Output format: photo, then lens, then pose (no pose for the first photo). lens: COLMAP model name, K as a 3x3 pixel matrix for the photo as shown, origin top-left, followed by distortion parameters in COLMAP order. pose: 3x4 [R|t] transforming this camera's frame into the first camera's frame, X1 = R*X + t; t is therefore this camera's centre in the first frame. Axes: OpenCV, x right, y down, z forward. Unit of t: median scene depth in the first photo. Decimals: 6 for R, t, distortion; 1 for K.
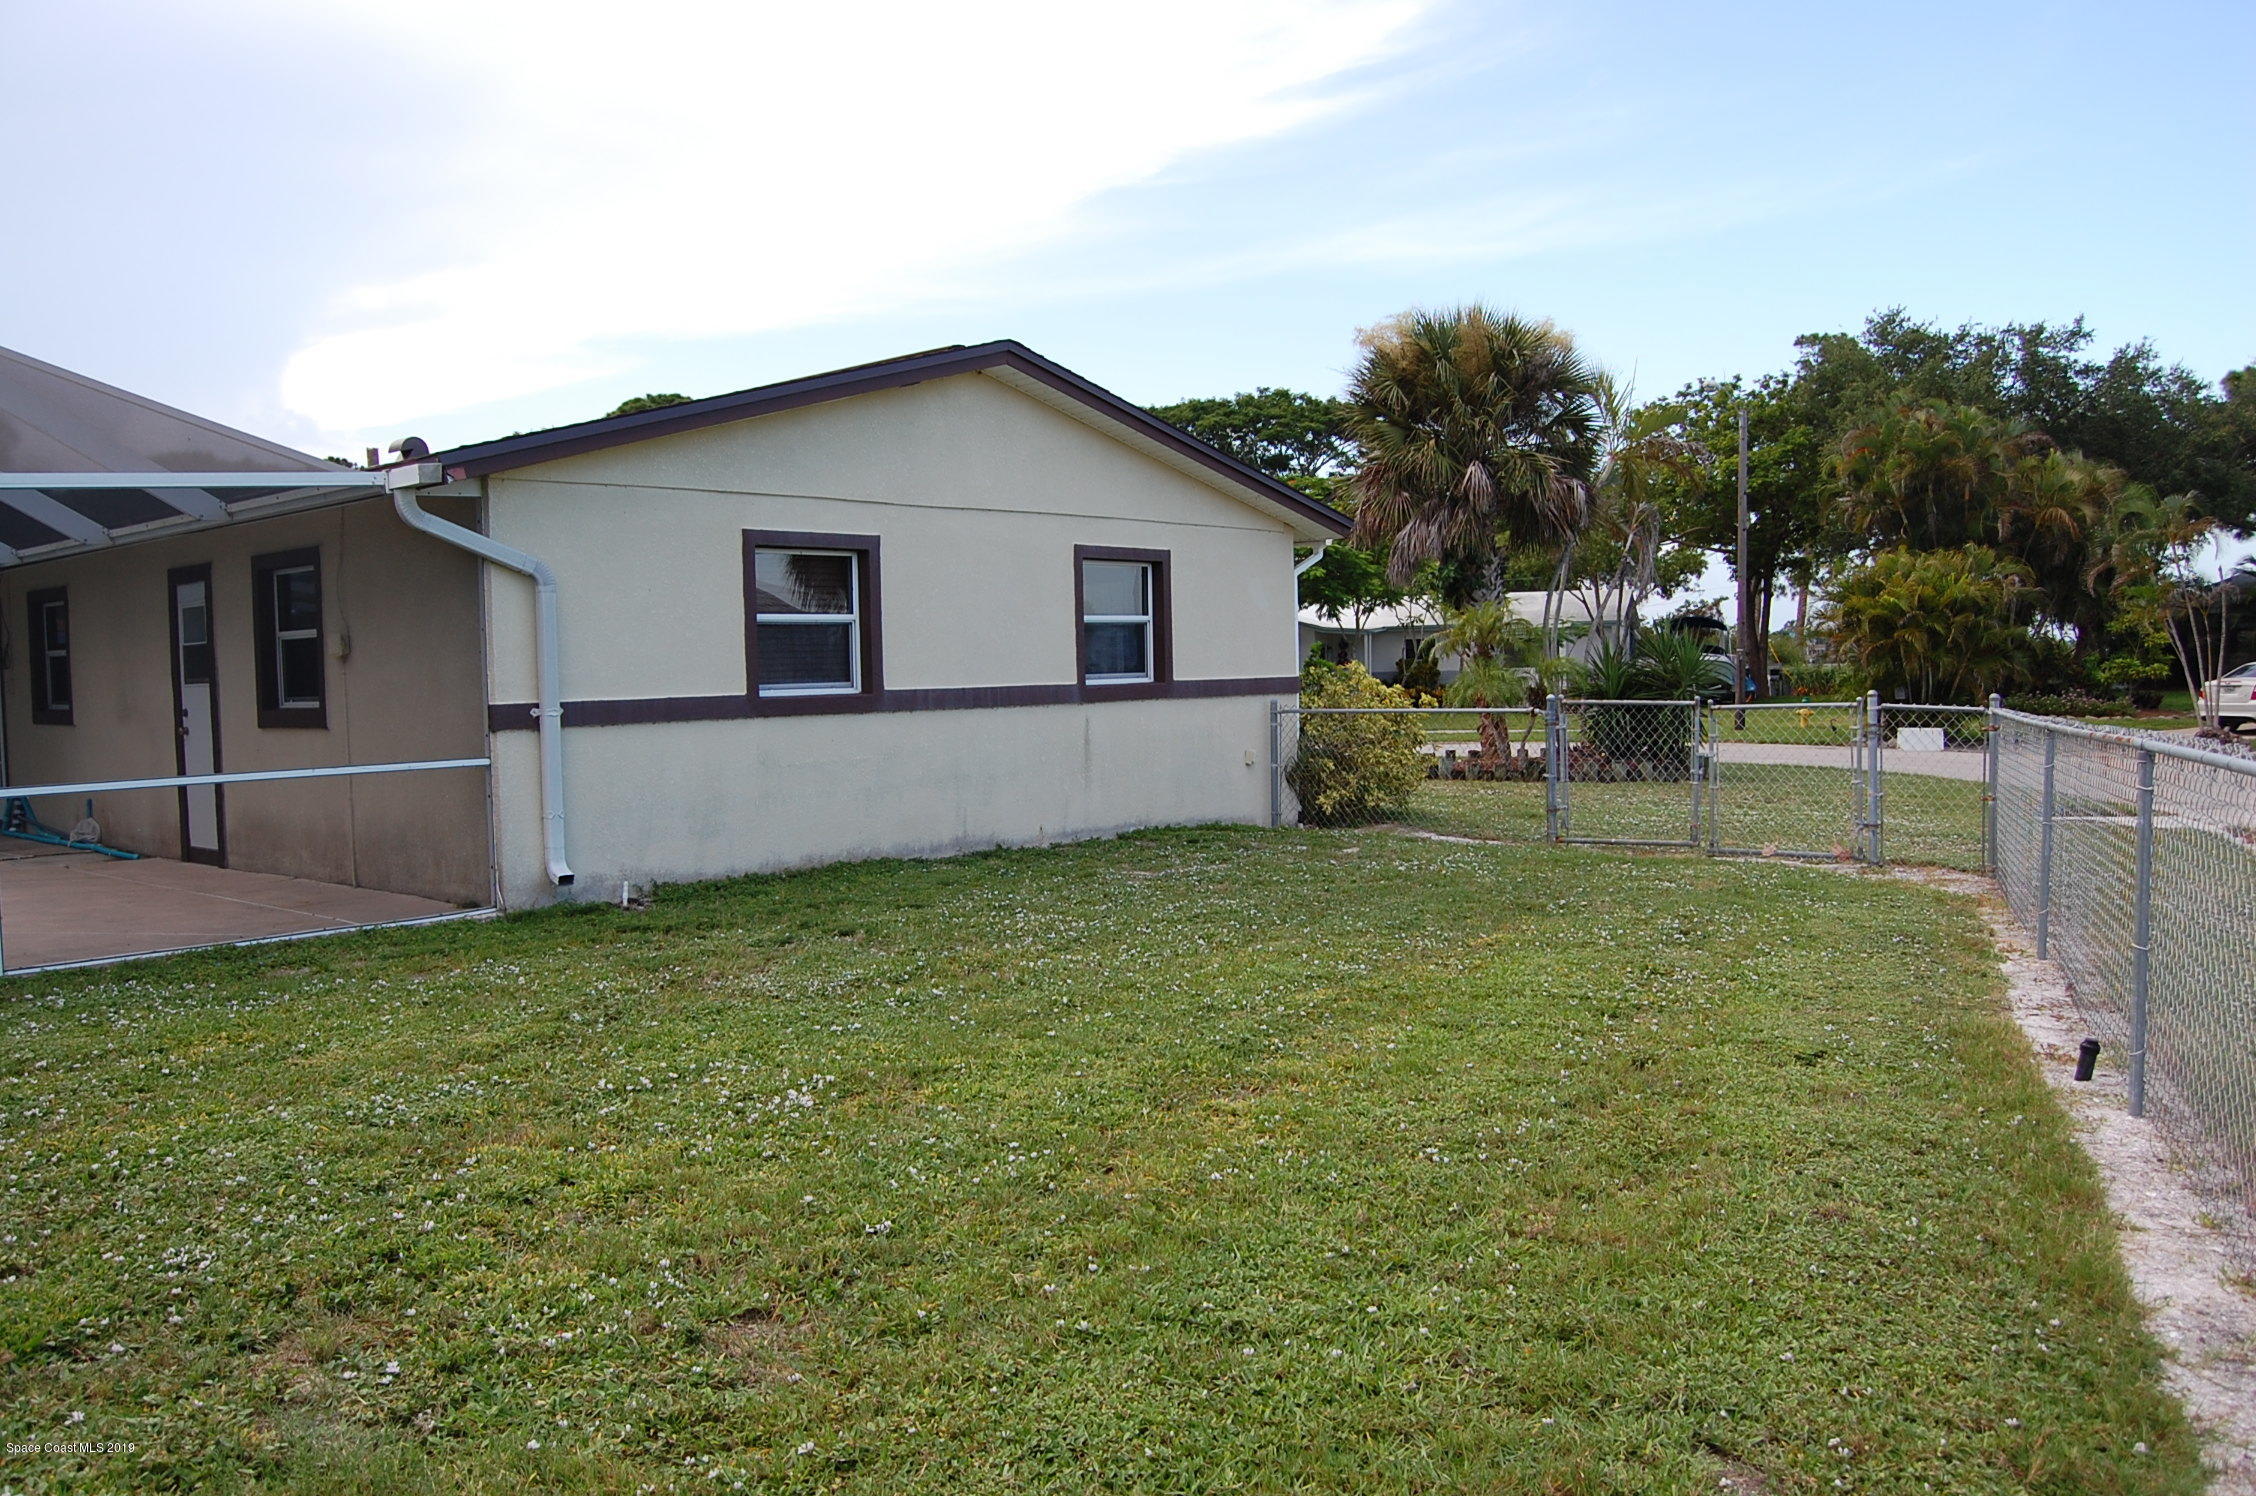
lens RADIAL K [[1757.1, 0, 1128.4], [0, 1757.1, 749.8], [0, 0, 1]] dist [-0.084937, 0.024725]
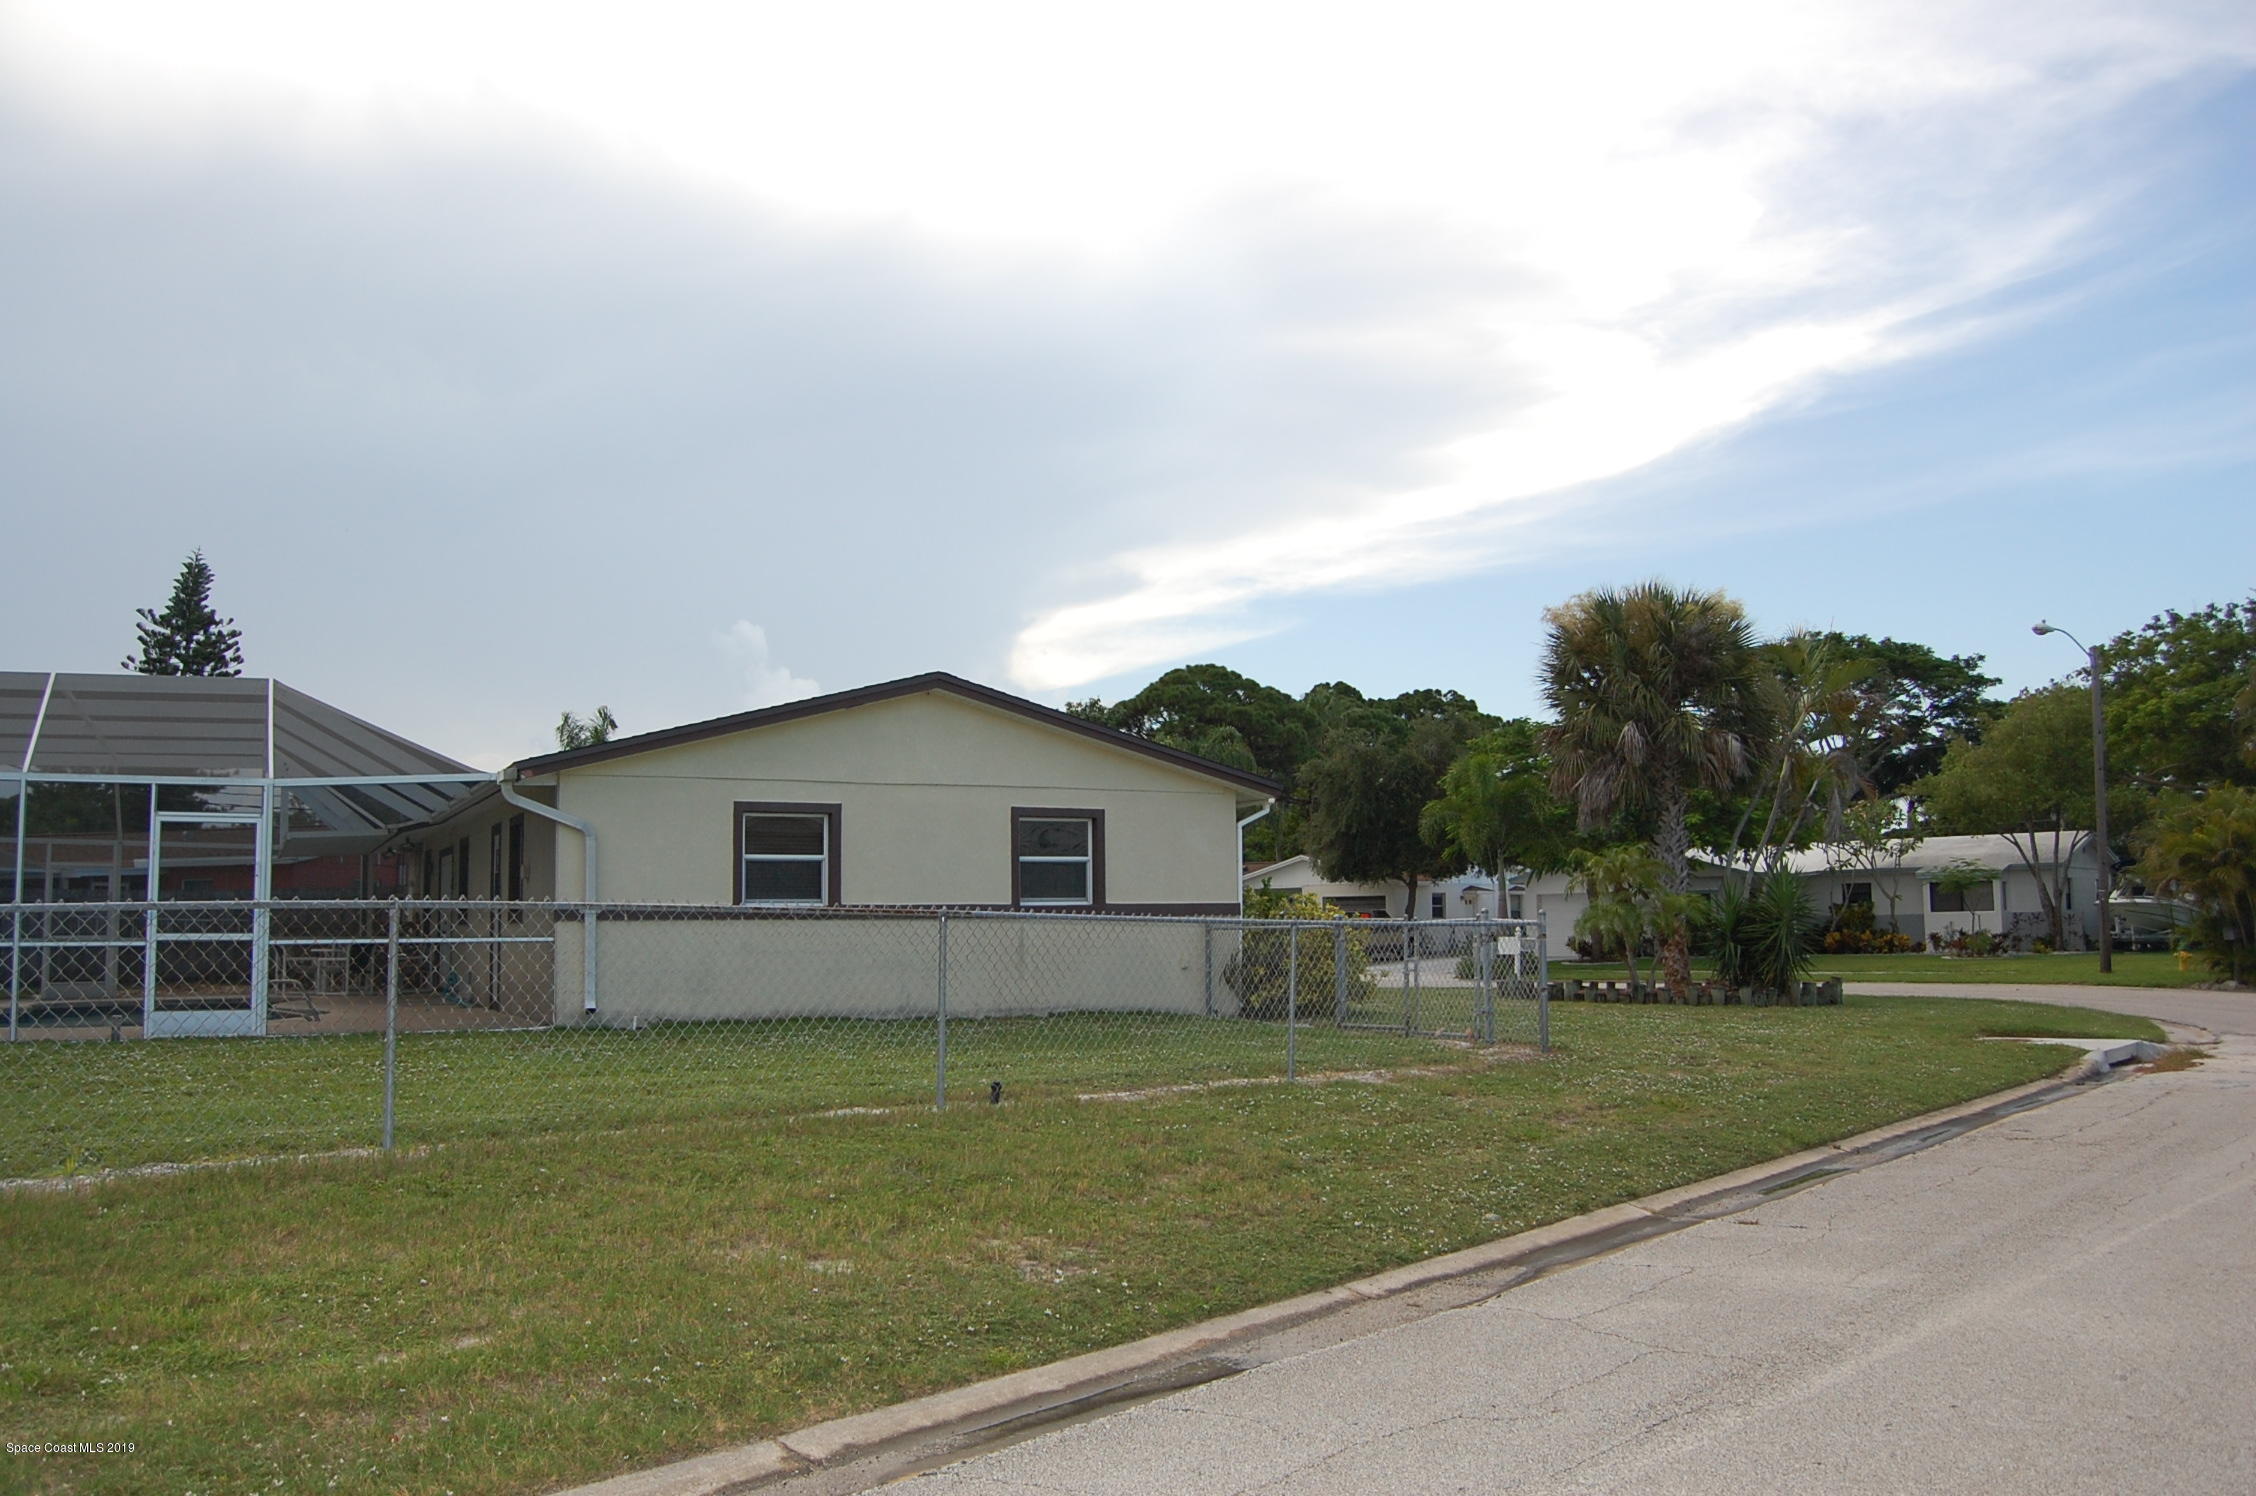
lens RADIAL K [[1757.1, 0, 1138.5], [0, 1757.1, 799.4], [0, 0, 1]] dist [-0.084937, 0.024725]
pose [[0.927004, -0.013884, -0.374795, 0.582421], [-0.028190, 0.993909, -0.106542, 0.025985], [0.373991, 0.109330, 0.920966, -0.273589]]
